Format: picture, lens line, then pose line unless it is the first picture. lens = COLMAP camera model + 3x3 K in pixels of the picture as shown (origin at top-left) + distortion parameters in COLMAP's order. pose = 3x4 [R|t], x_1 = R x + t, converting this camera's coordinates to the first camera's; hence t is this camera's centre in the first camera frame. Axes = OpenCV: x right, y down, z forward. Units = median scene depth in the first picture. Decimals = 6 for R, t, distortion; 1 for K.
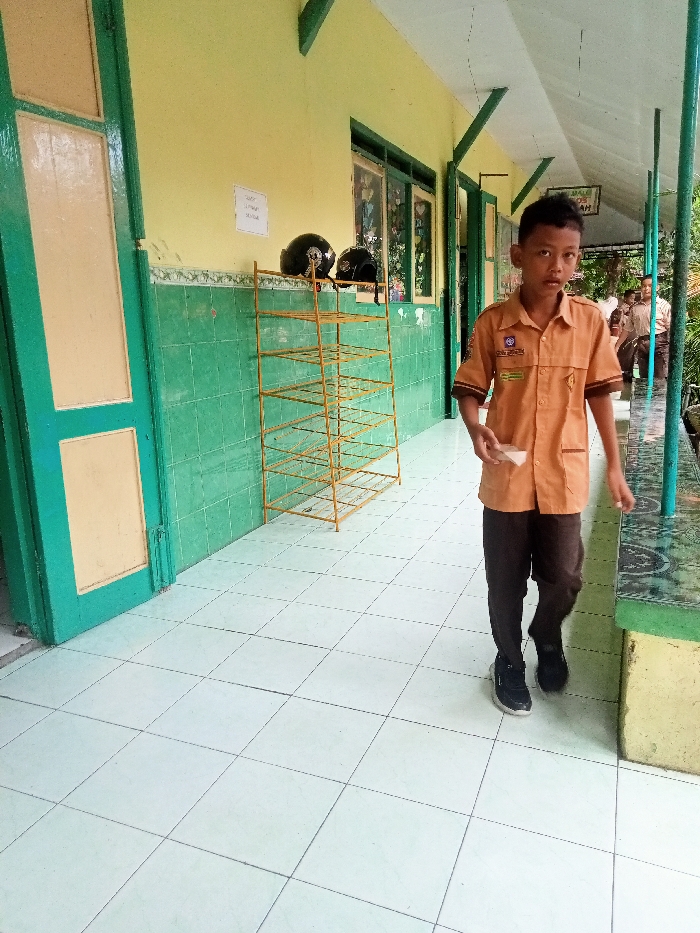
lens RADIAL K [[684.2, 0, 350.8], [0, 684.2, 471.3], [0, 0, 1]] dist [0.019037, -0.013525]
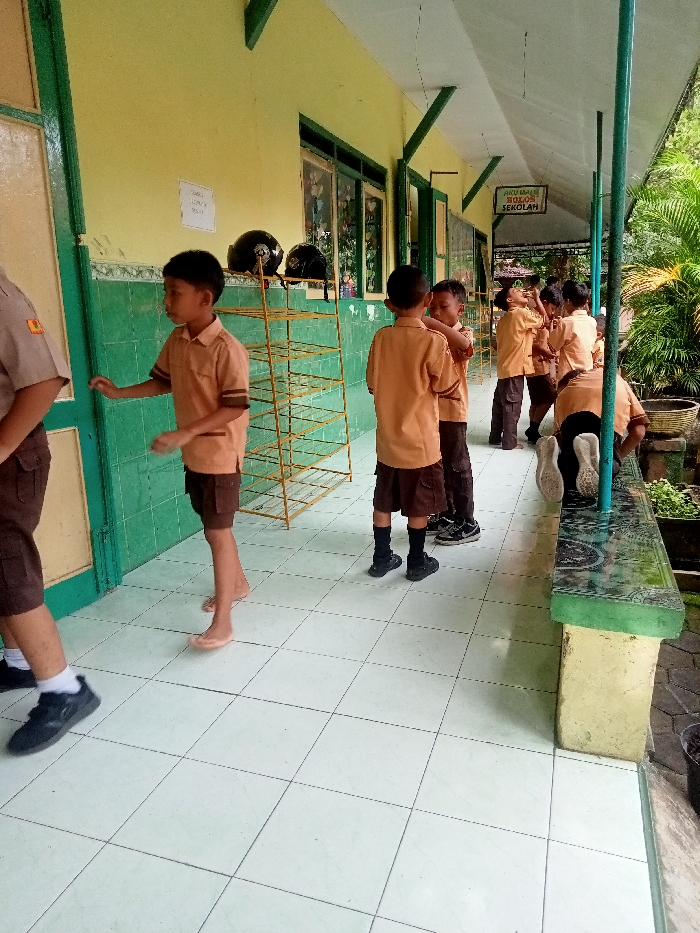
lens RADIAL K [[684.2, 0, 350.8], [0, 684.2, 471.3], [0, 0, 1]] dist [0.019037, -0.013525]
pose [[0.997999, -0.007069, 0.062831, 0.009950], [0.006537, 0.999941, 0.008677, -0.004135], [-0.062889, -0.008249, 0.997986, -0.004421]]
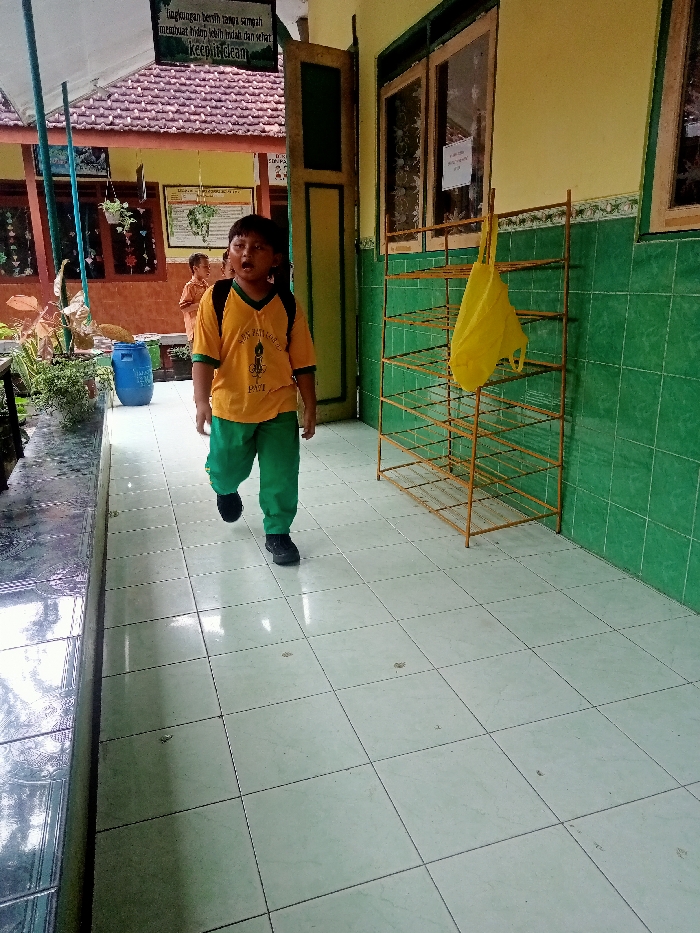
lens RADIAL K [[702.8, 0, 372.5], [0, 702.8, 462.9], [0, 0, 1]] dist [0.041440, -0.006119]
pose [[-0.749634, 0.217180, -0.625206, 0.456745], [-0.106303, 0.892857, 0.437614, -0.290568], [0.653260, 0.394512, -0.646229, 1.215405]]
